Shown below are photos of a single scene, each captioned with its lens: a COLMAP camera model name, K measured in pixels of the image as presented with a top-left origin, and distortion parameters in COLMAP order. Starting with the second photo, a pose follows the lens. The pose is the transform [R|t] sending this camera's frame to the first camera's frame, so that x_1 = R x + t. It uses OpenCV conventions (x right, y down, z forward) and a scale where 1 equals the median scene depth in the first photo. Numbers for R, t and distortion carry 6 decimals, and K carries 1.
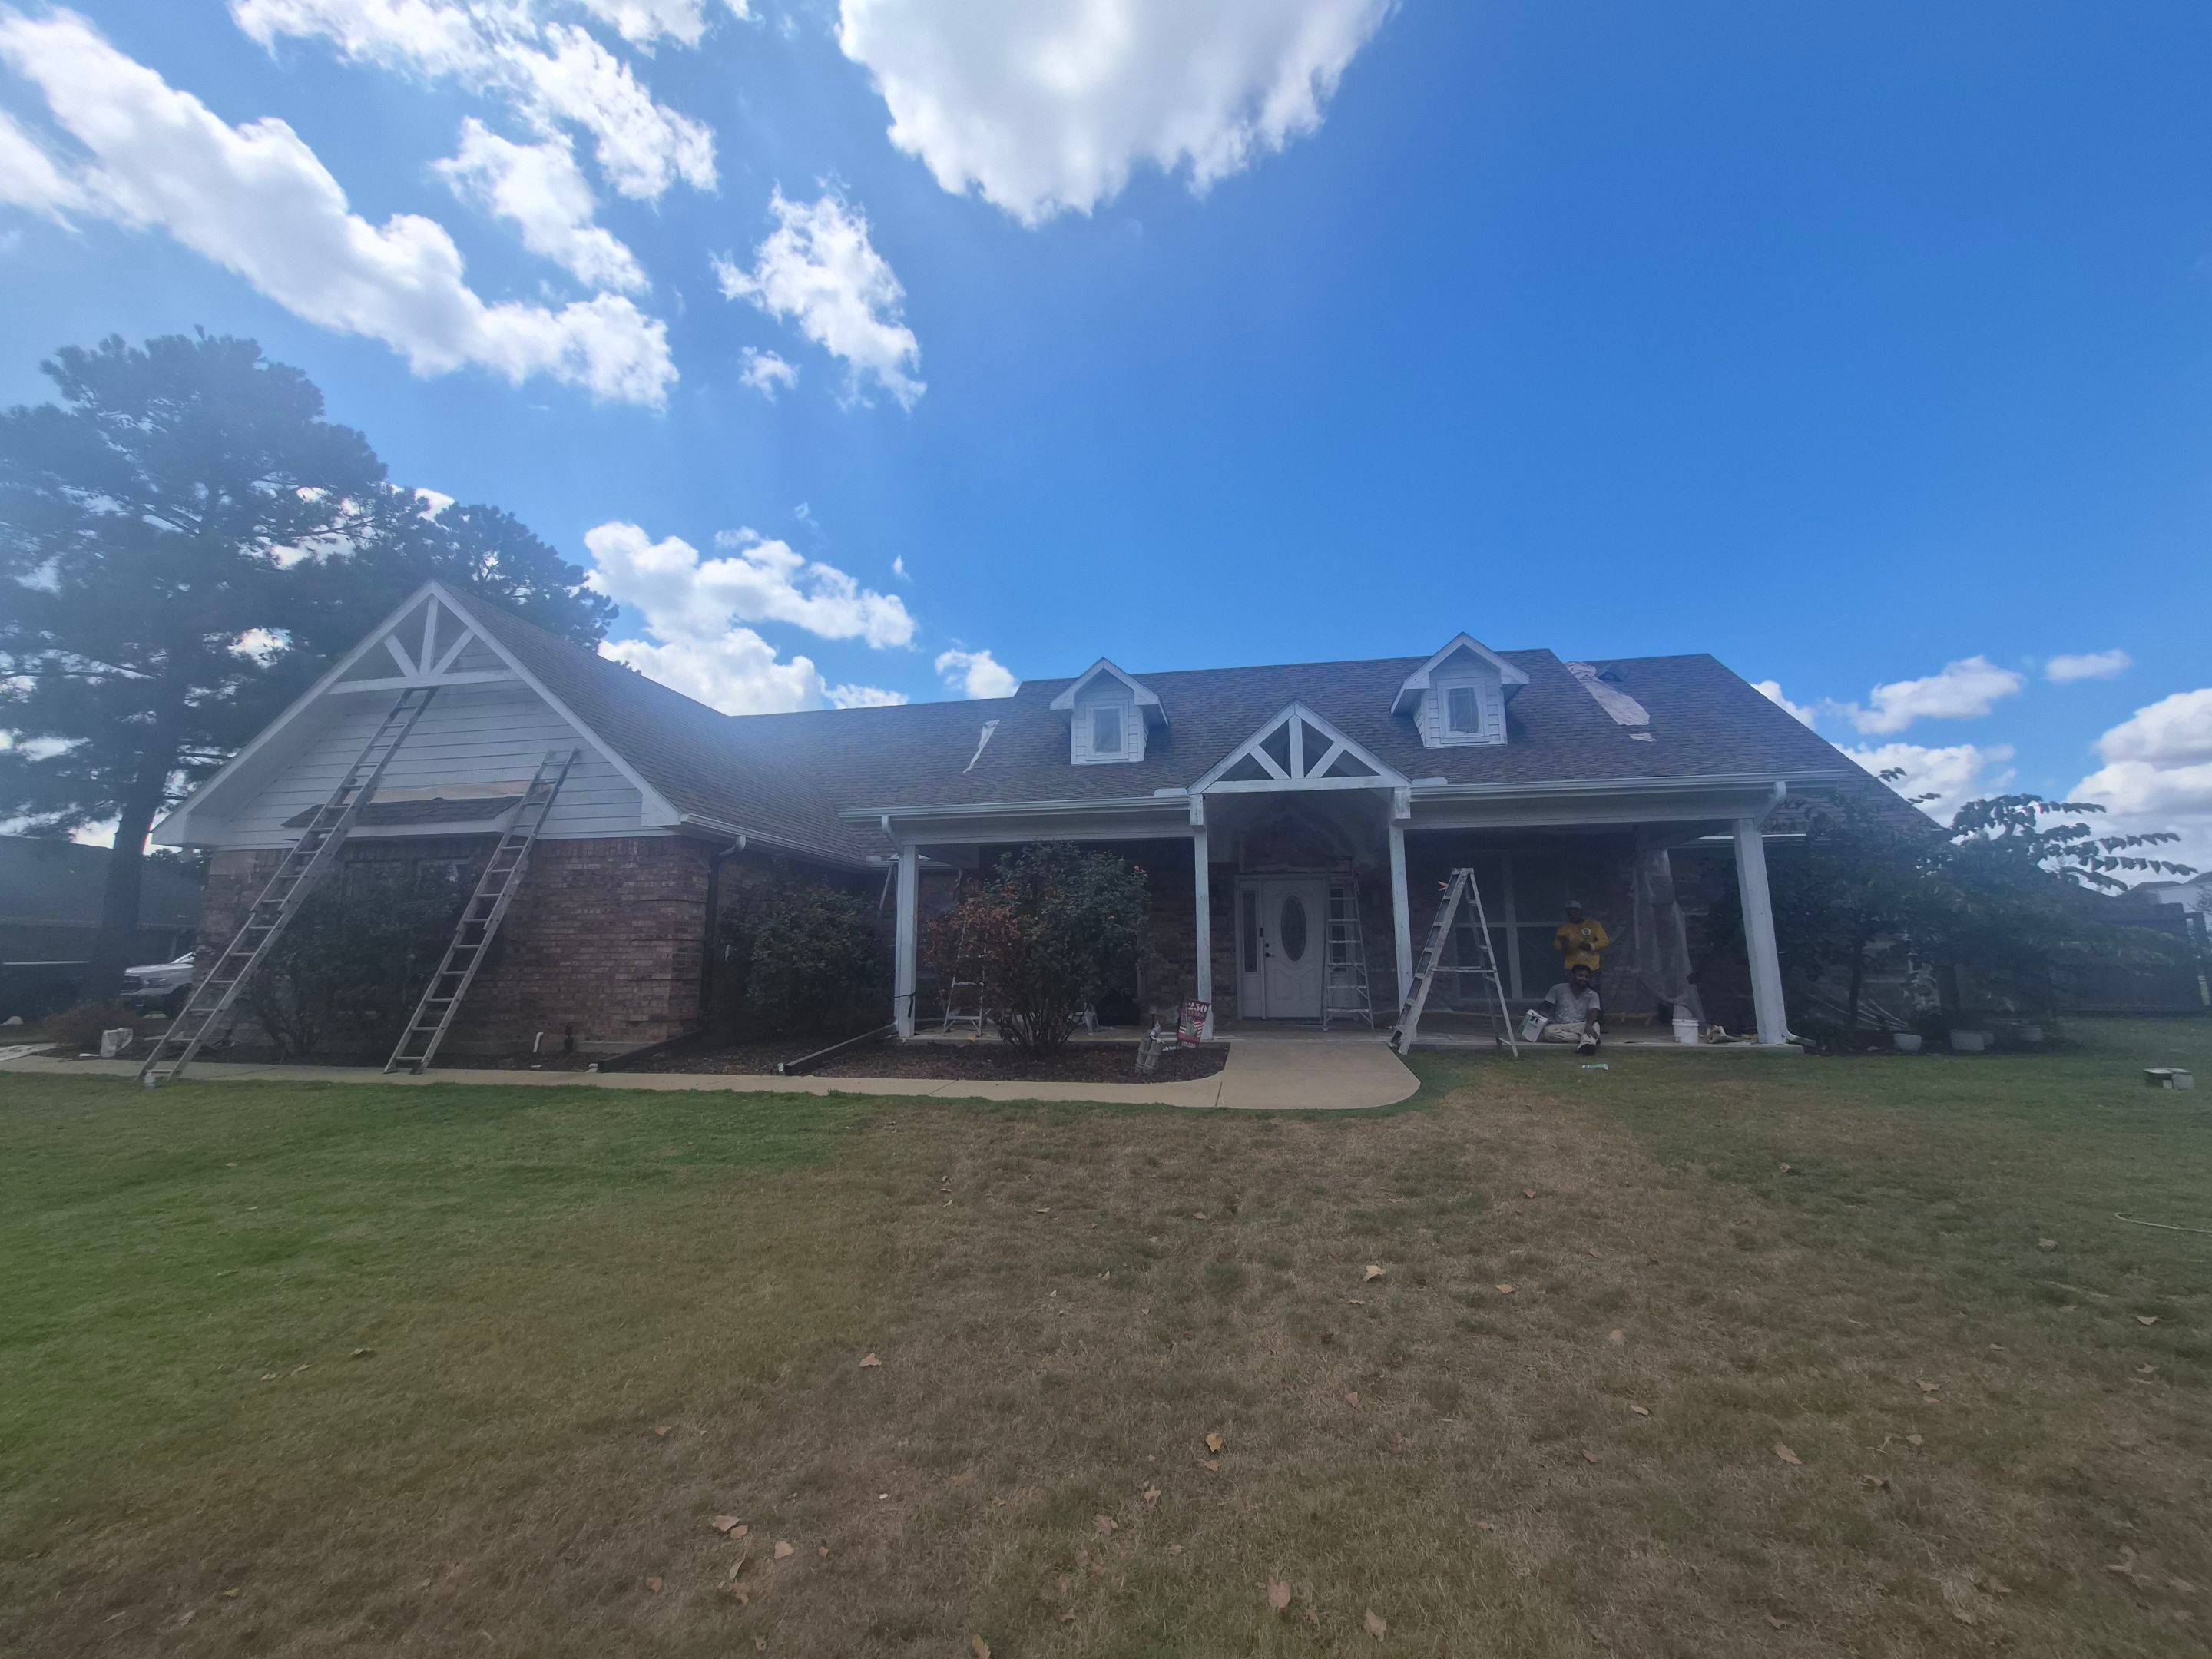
lens RADIAL K [[866.8, 0, 1099.5], [0, 866.8, 838.1], [0, 0, 1]] dist [0.006601, -0.001445]
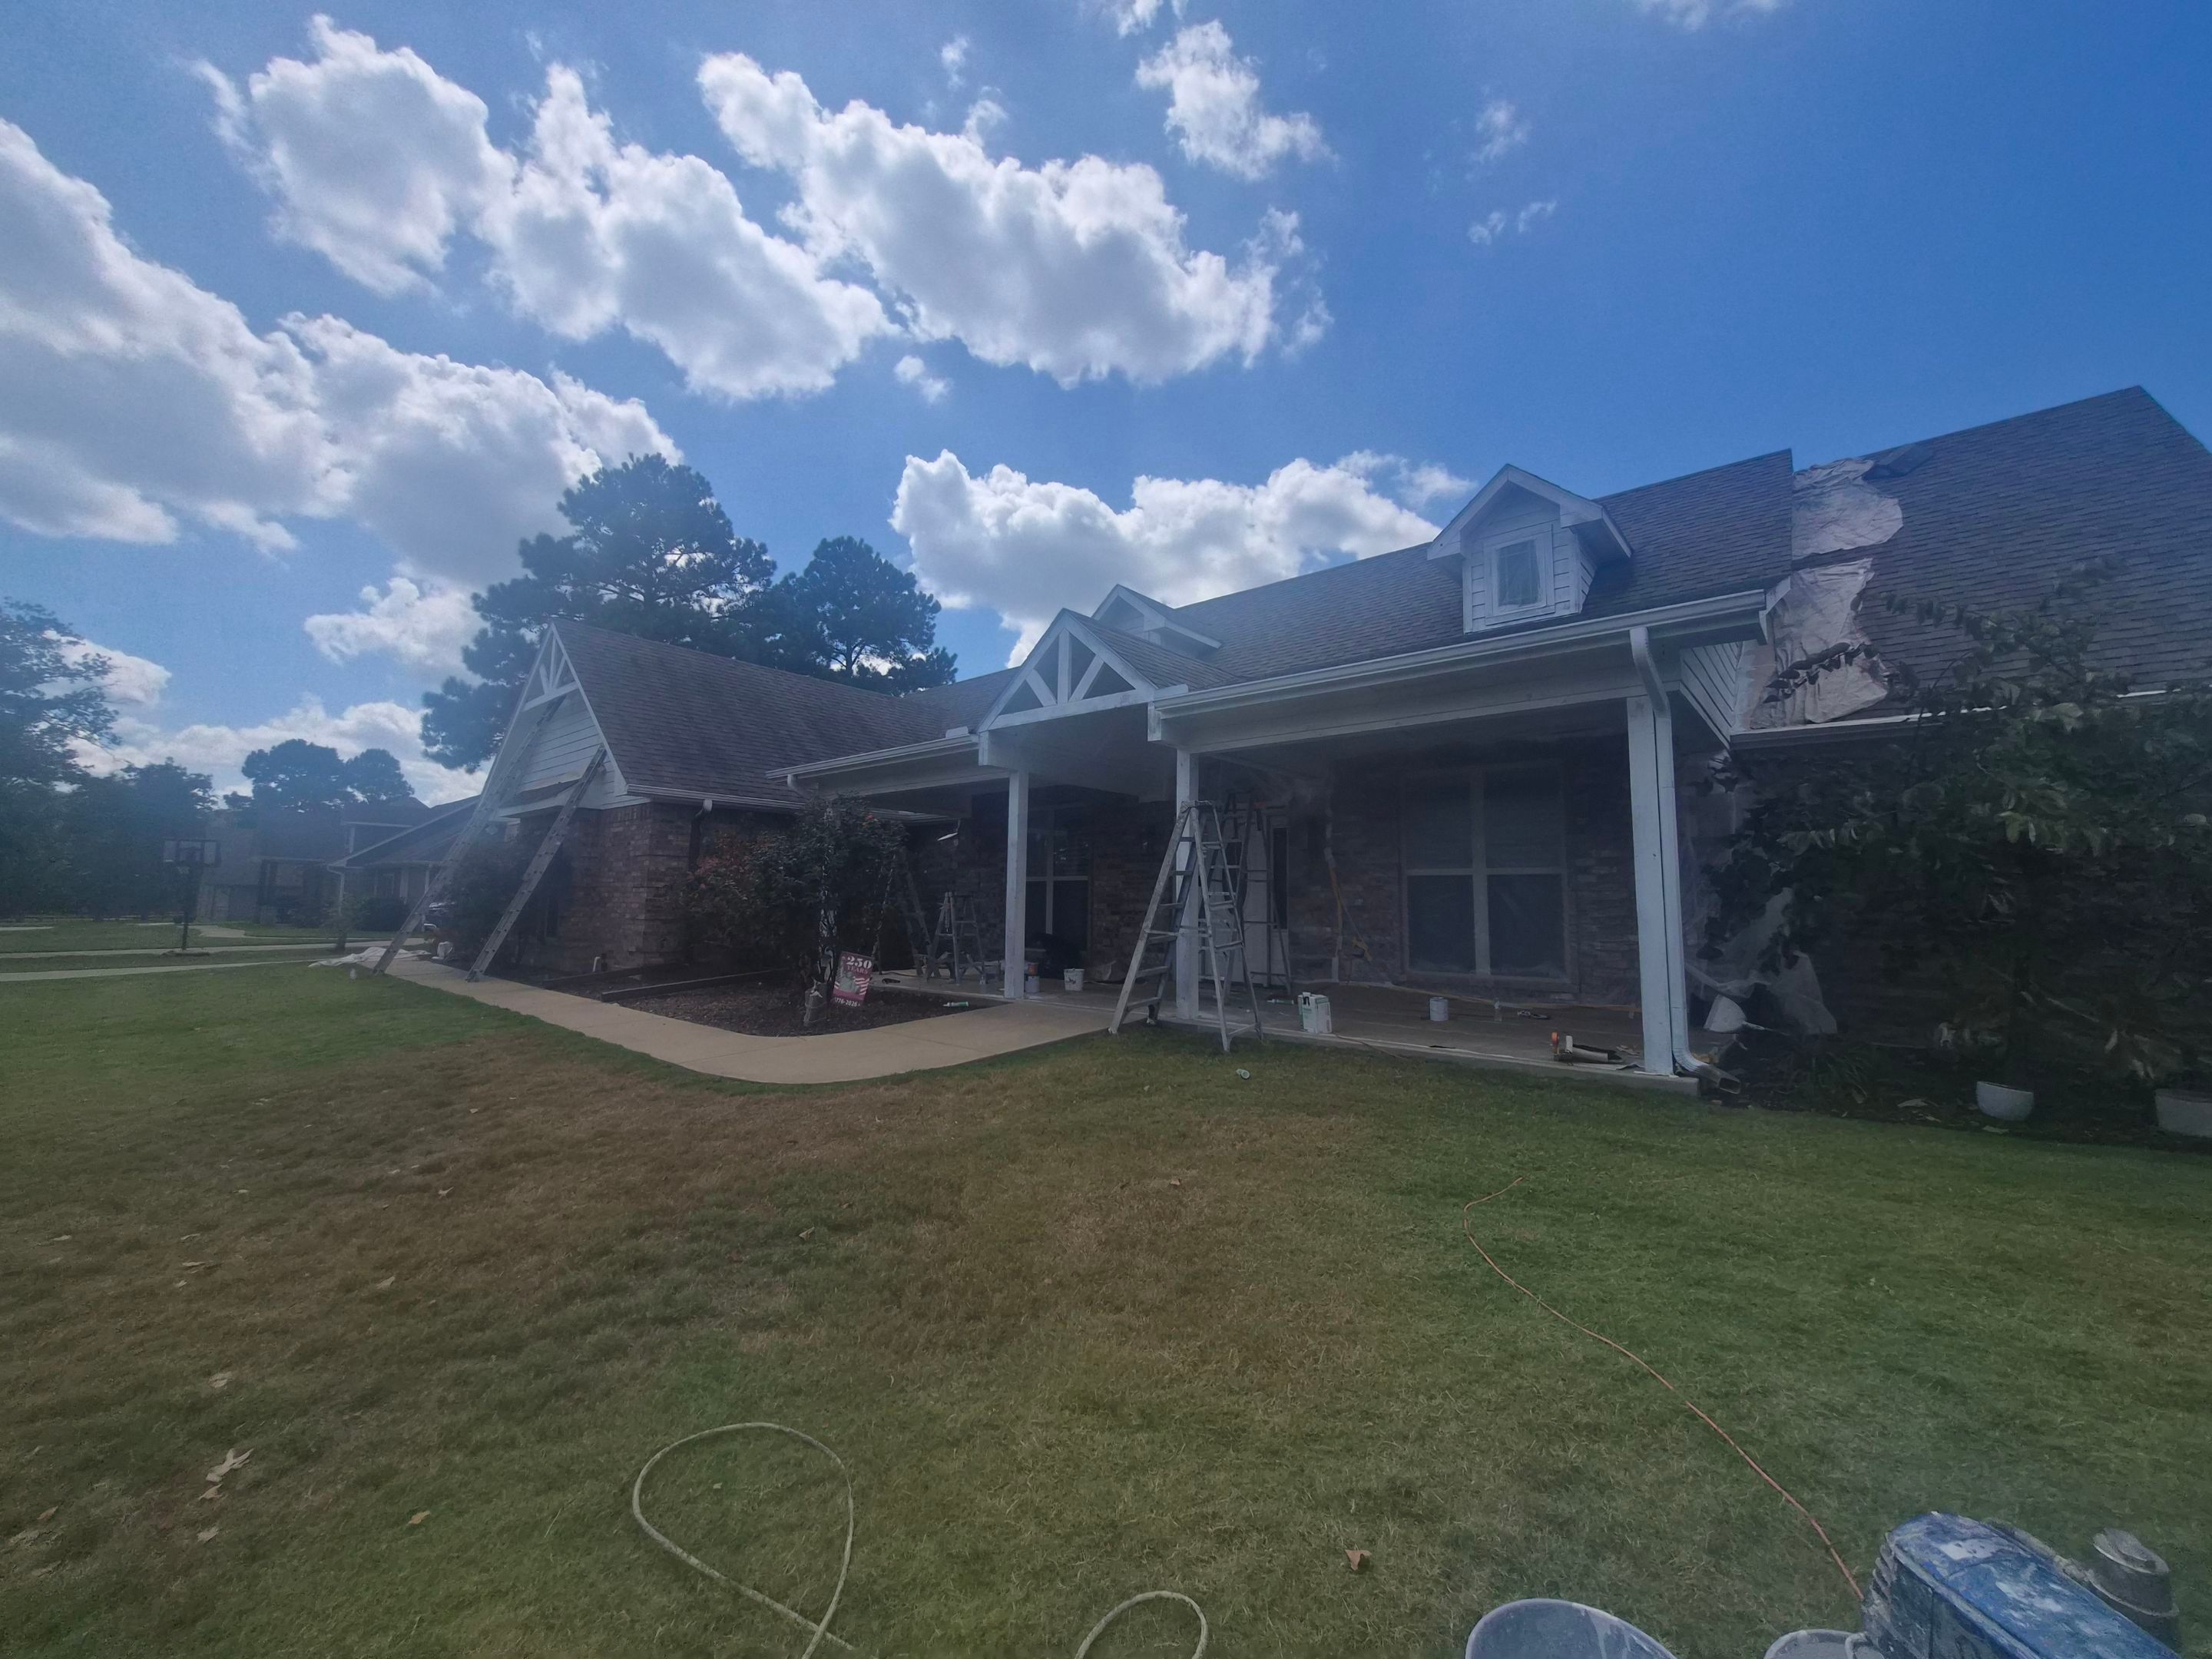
lens RADIAL K [[866.8, 0, 1102.8], [0, 866.8, 844.2], [0, 0, 1]] dist [0.006601, -0.001445]
pose [[0.860958, -0.020324, -0.508269, 0.544785], [0.054994, 0.997064, 0.053285, 0.020546], [0.505694, -0.073828, 0.859548, 0.215031]]
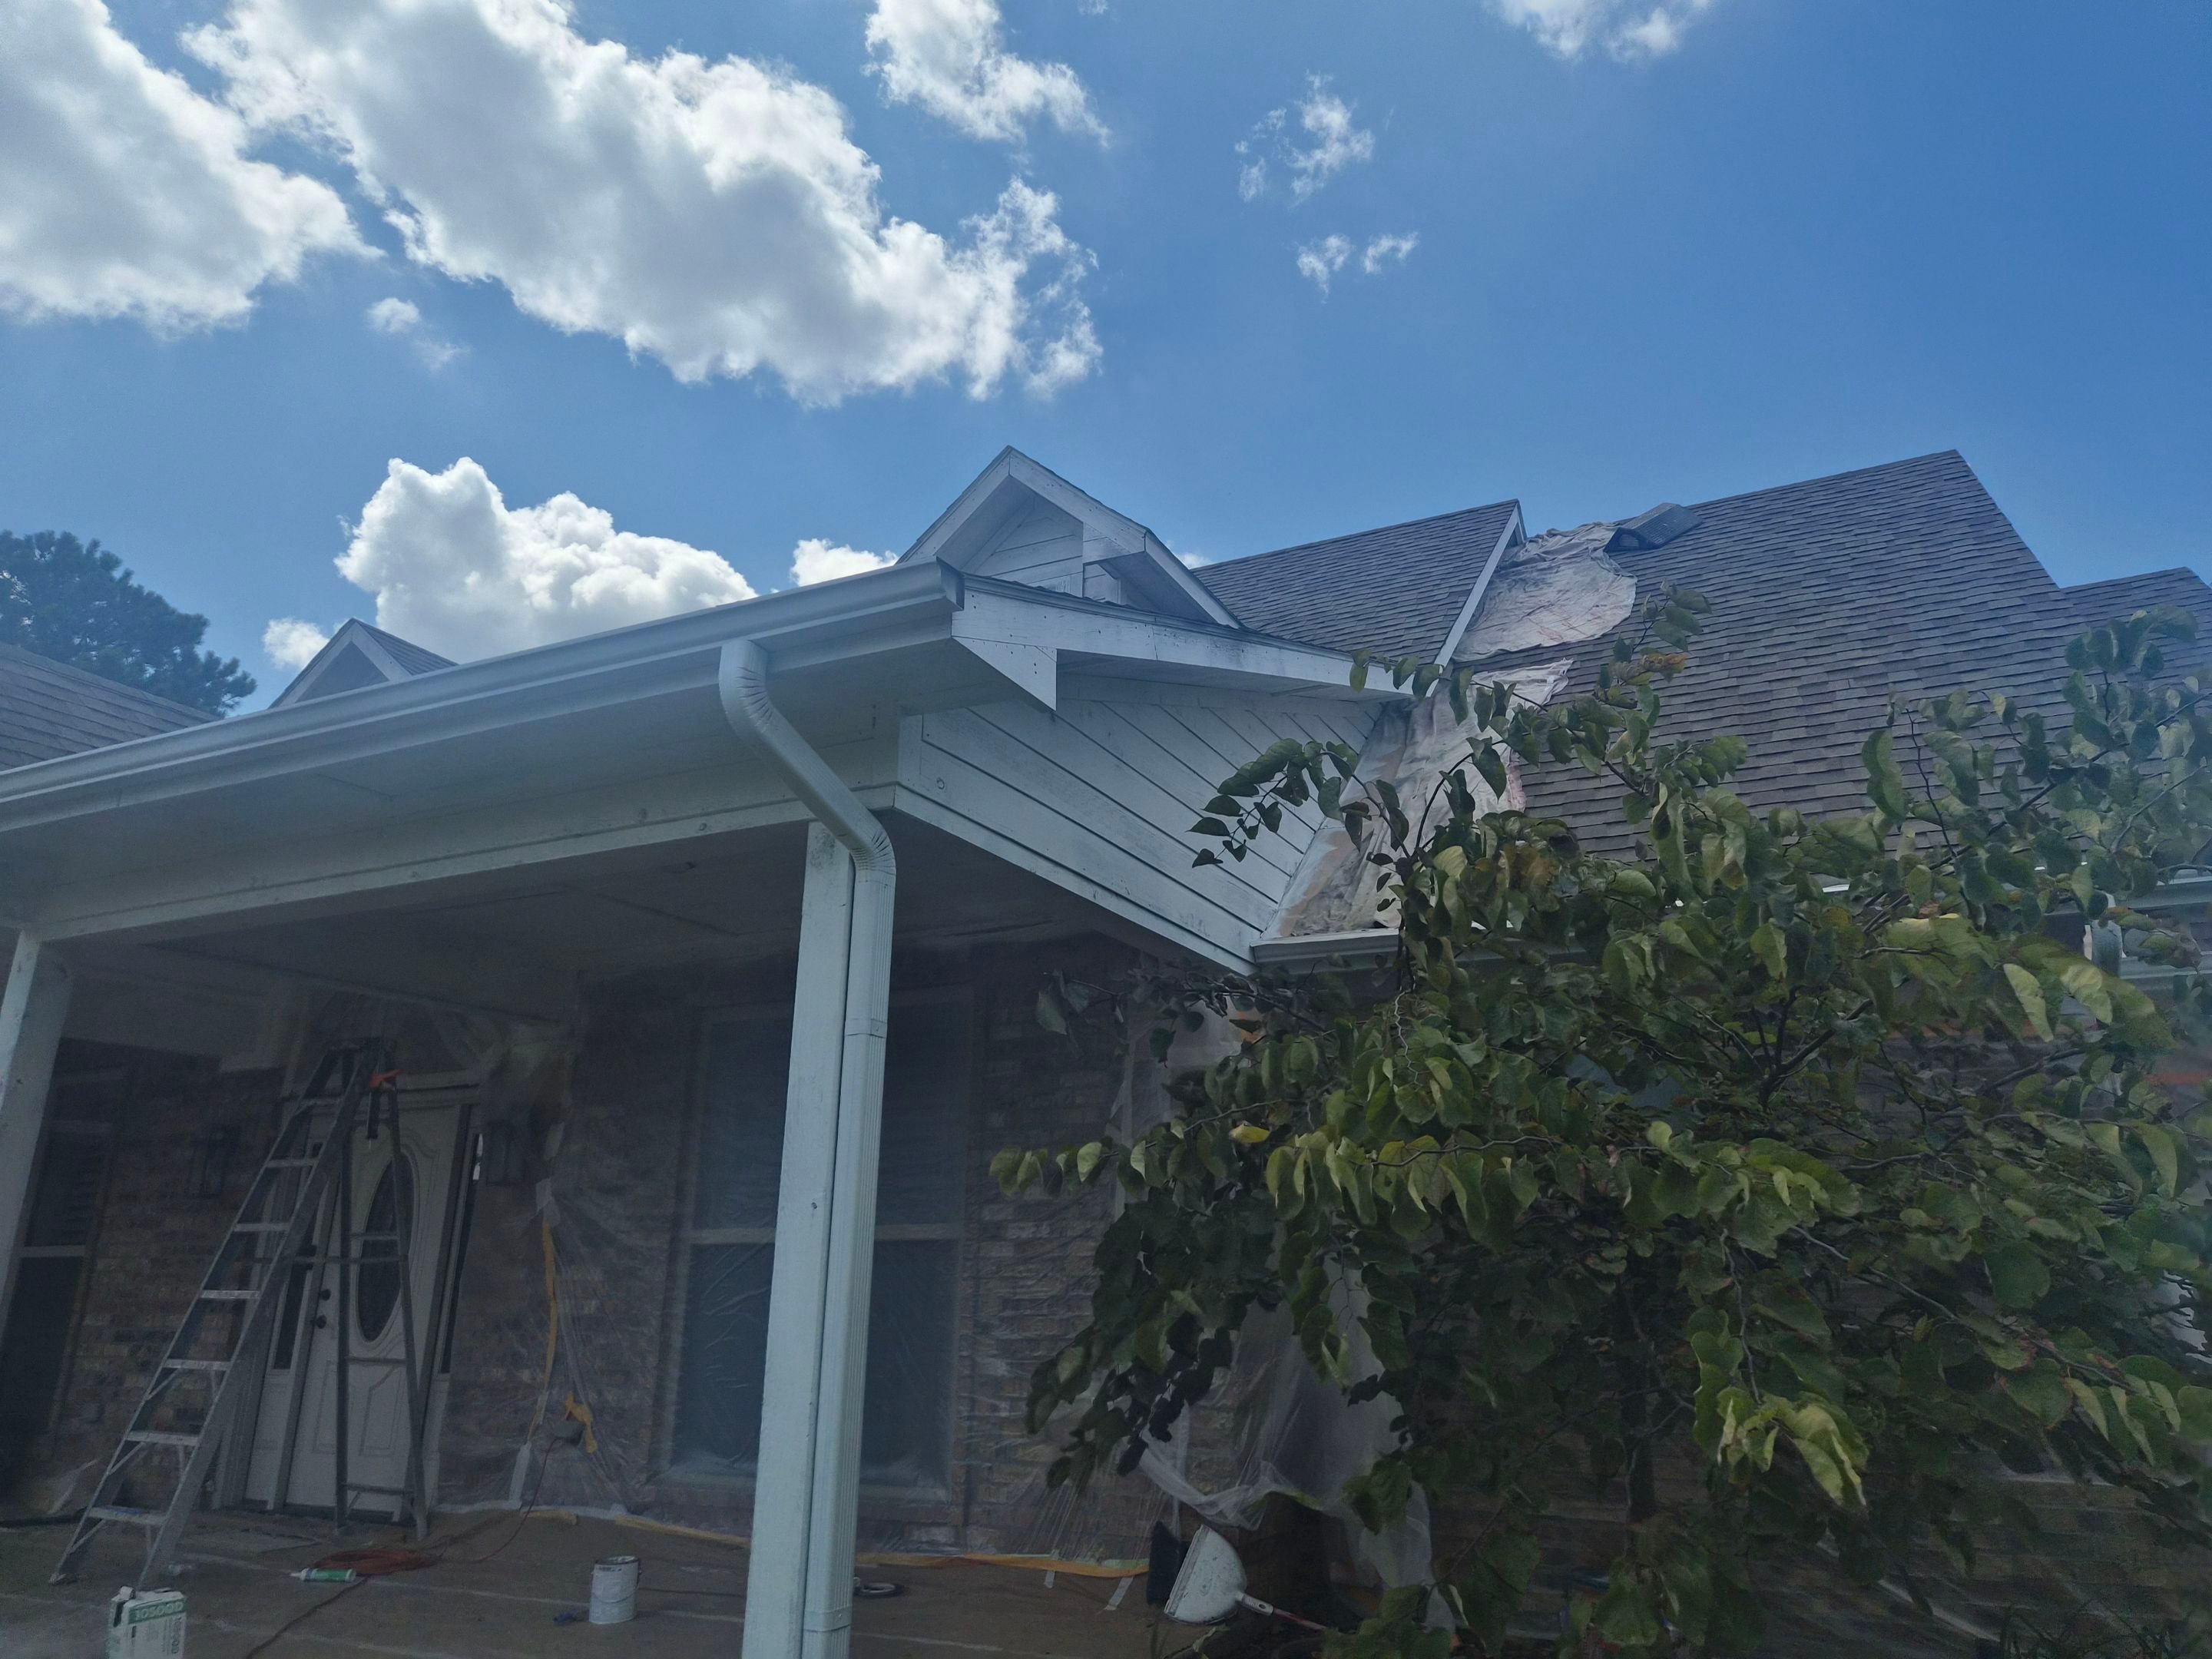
lens RADIAL K [[1471.4, 0, 1118.6], [0, 1471.4, 829.4], [0, 0, 1]] dist [0.067617, -0.025567]
pose [[0.961071, -0.073512, -0.266343, 0.706700], [0.032766, 0.987478, -0.154318, 0.038343], [0.274352, 0.139583, 0.951445, 0.458858]]
